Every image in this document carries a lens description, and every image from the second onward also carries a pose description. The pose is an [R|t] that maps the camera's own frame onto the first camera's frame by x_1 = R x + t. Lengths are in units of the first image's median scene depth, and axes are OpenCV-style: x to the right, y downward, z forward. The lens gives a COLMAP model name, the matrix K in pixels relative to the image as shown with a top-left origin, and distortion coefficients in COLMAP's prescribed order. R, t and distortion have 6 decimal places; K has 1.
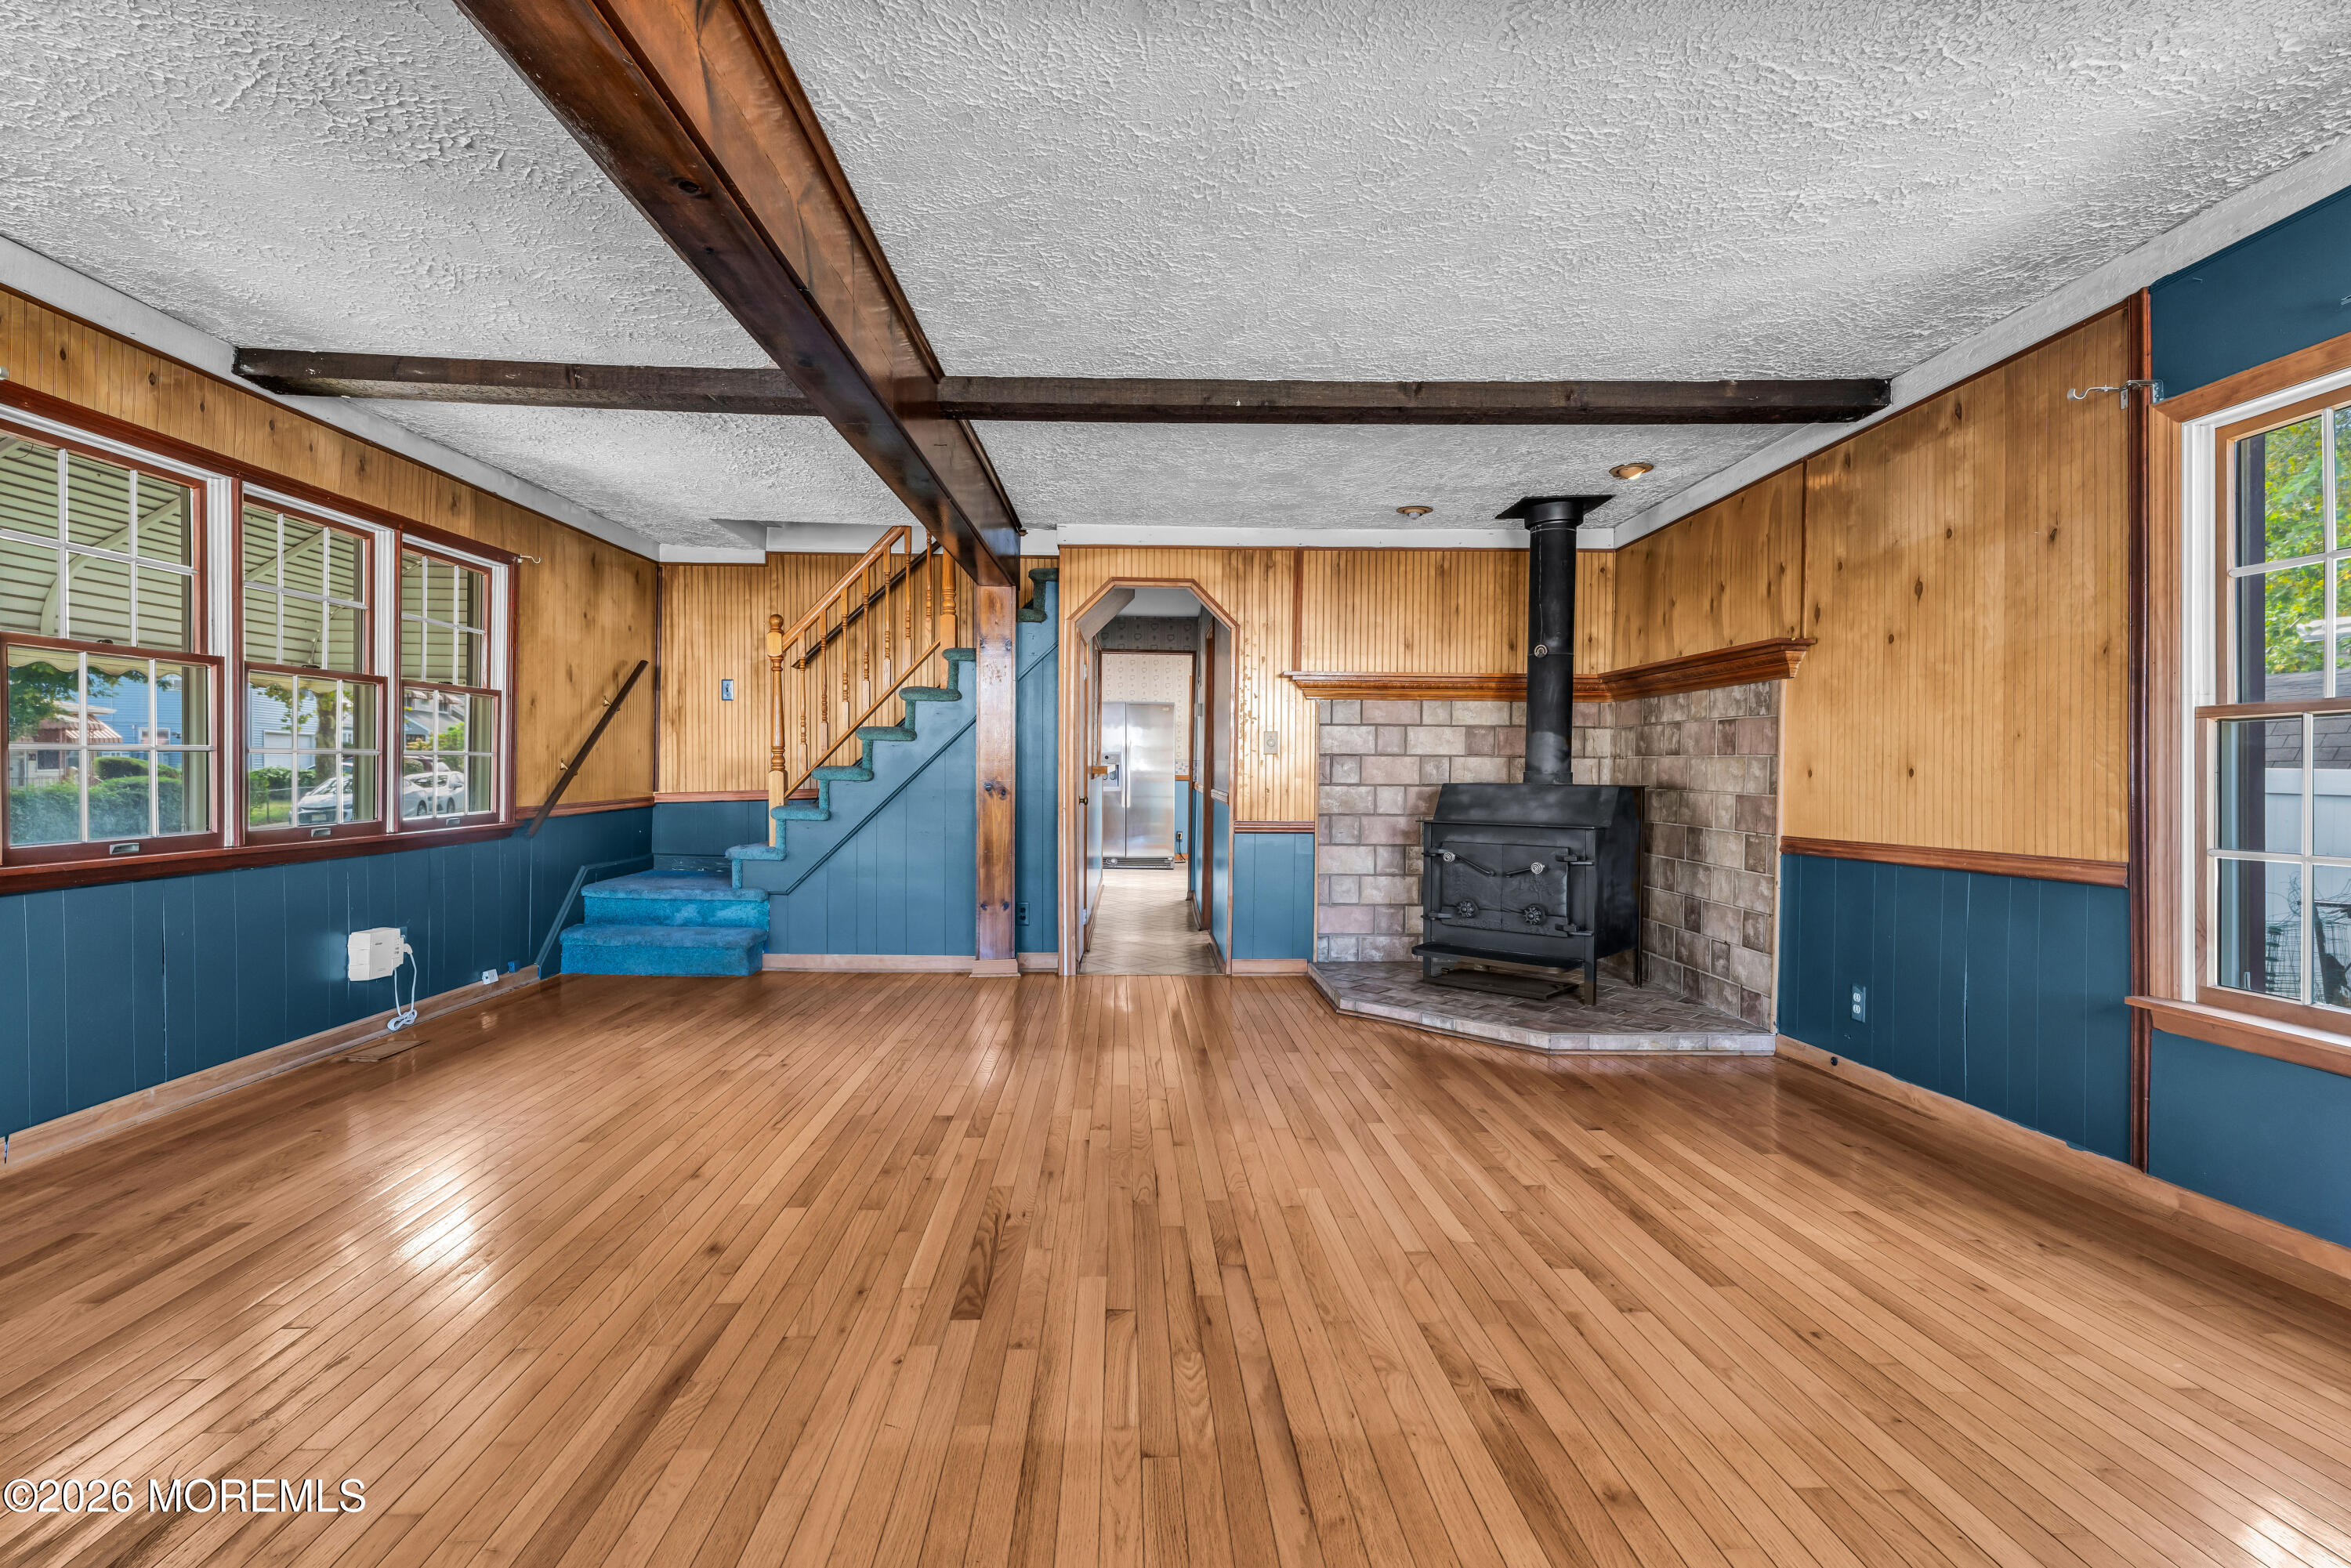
lens RADIAL K [[1174.9, 0, 1172.0], [0, 1174.9, 771.7], [0, 0, 1]] dist [-0.001076, 0.000014]
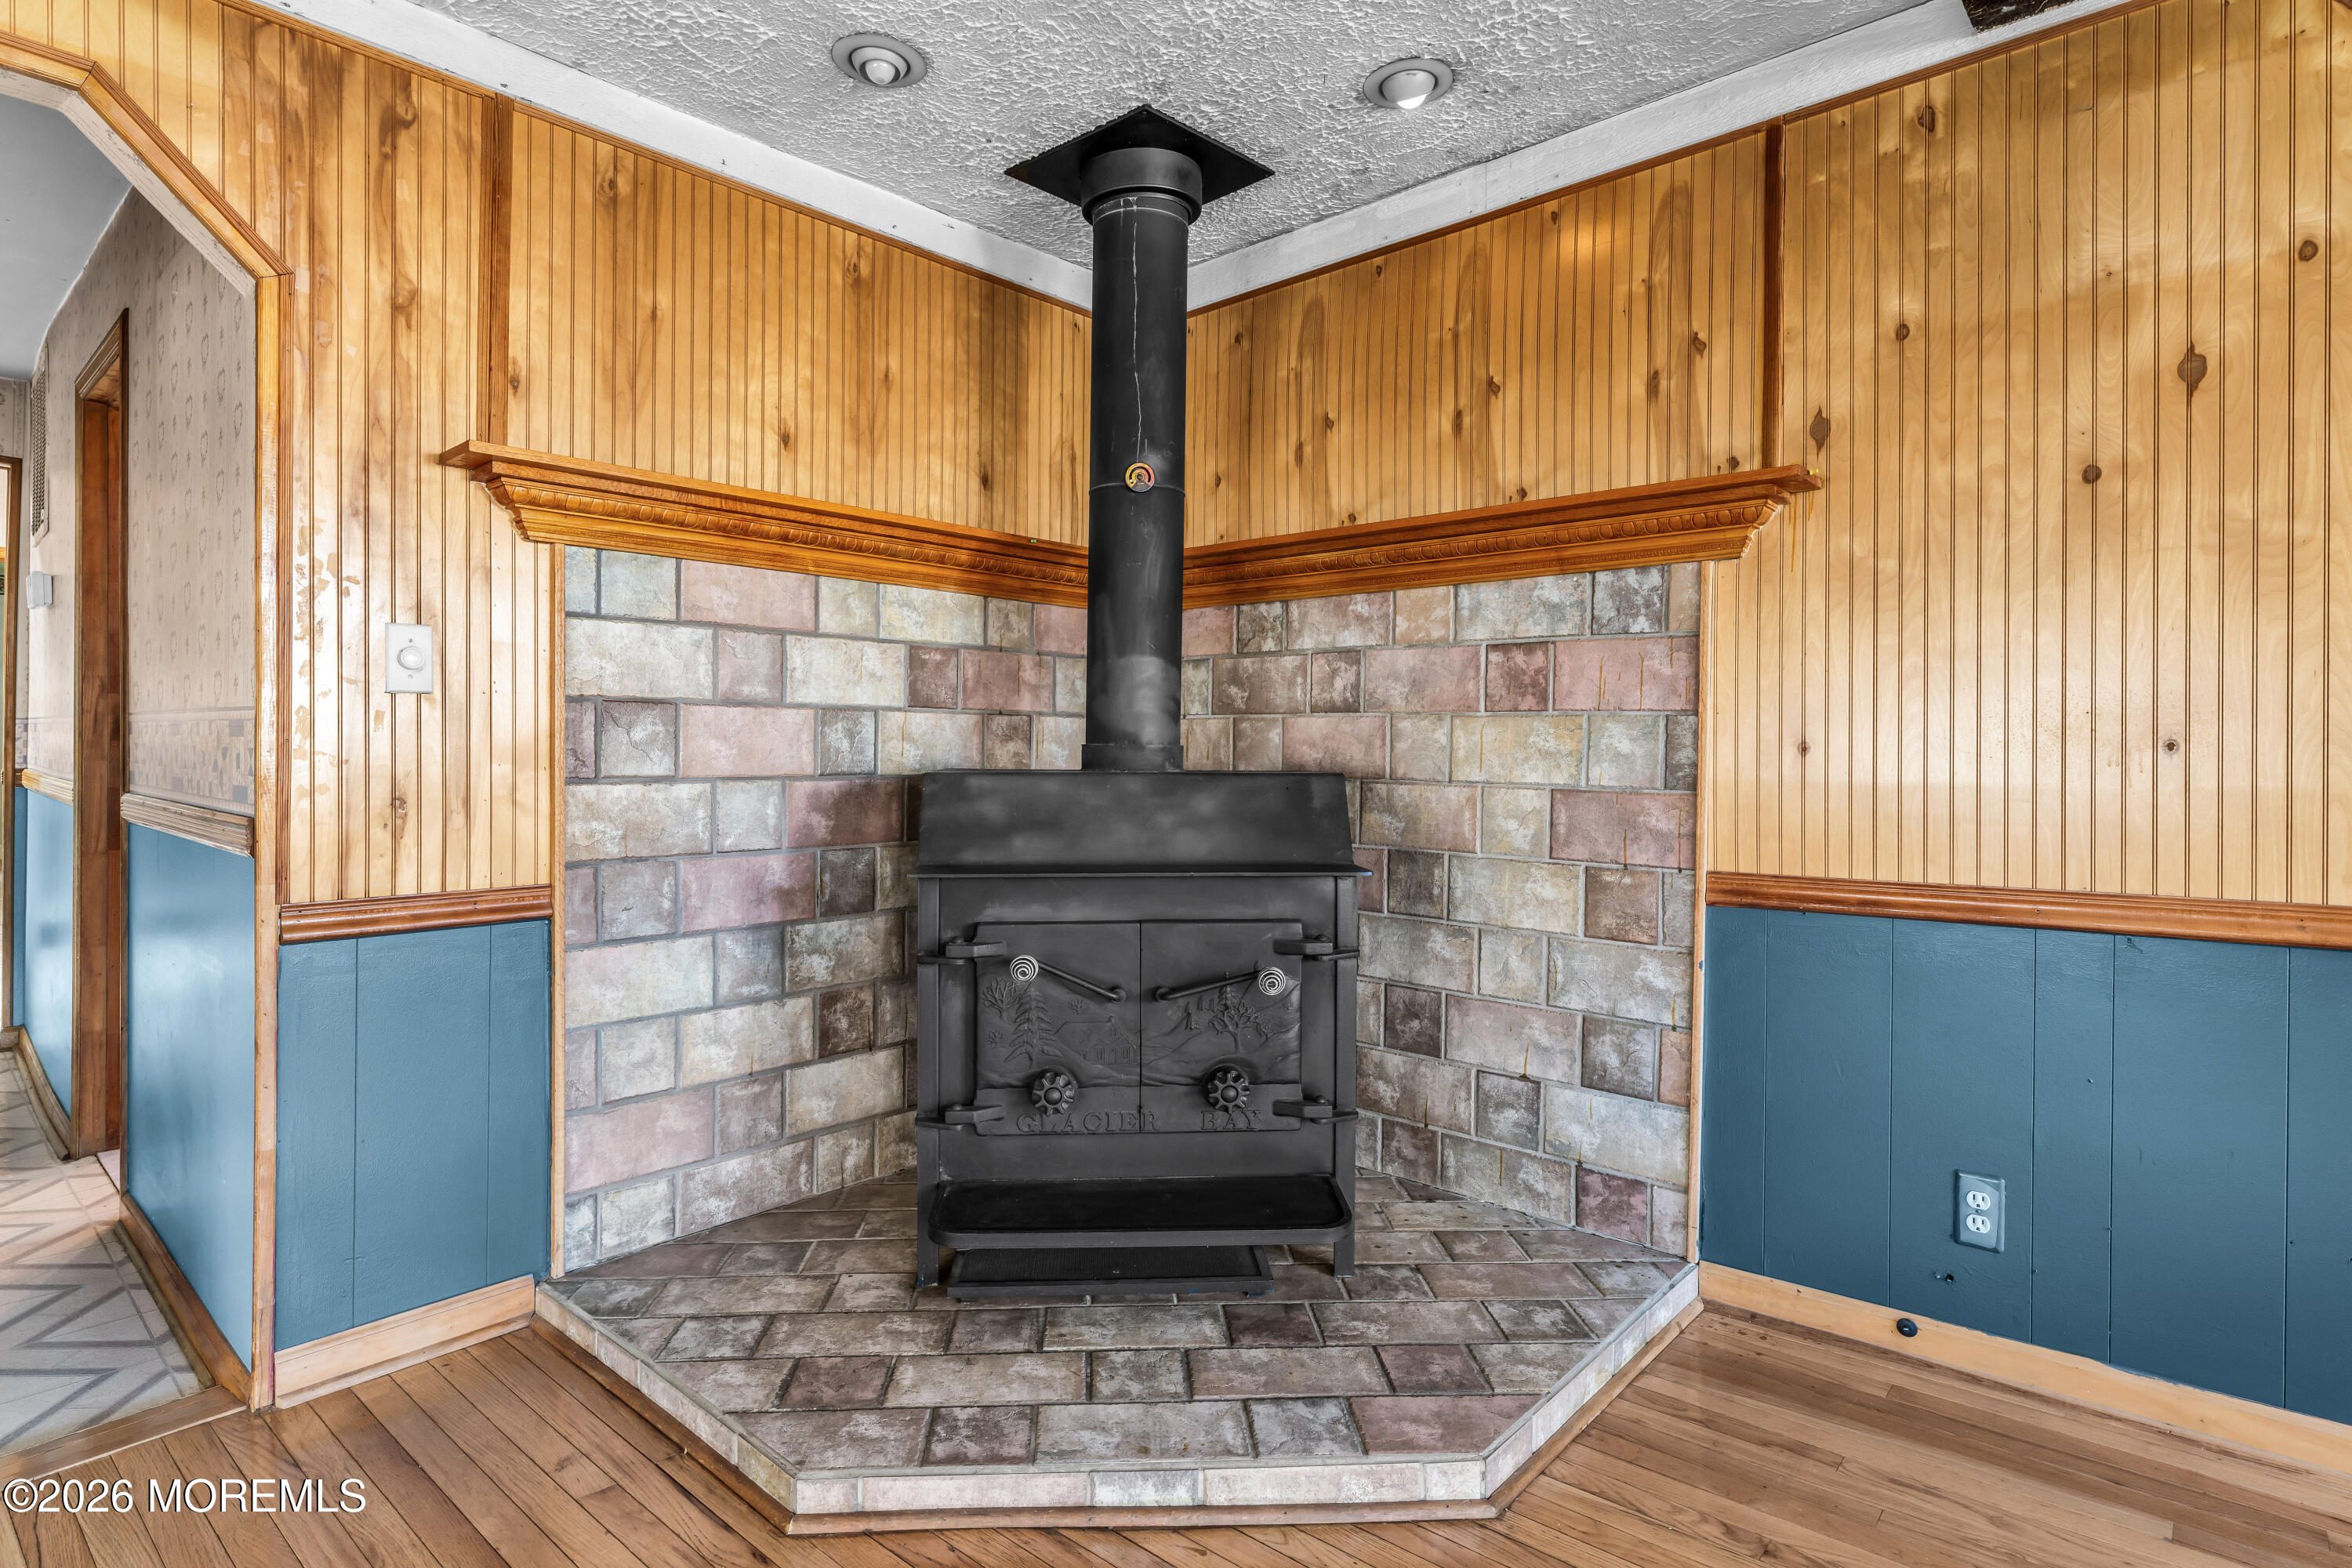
lens RADIAL K [[1227.4, 0, 1174.7], [0, 1227.4, 754.9], [0, 0, 1]] dist [0.000822, 0.000076]
pose [[0.693072, -0.009506, 0.720805, -0.017752], [0.000765, 0.999922, 0.012452, -0.001923], [-0.720868, -0.008079, 0.693026, 0.662337]]
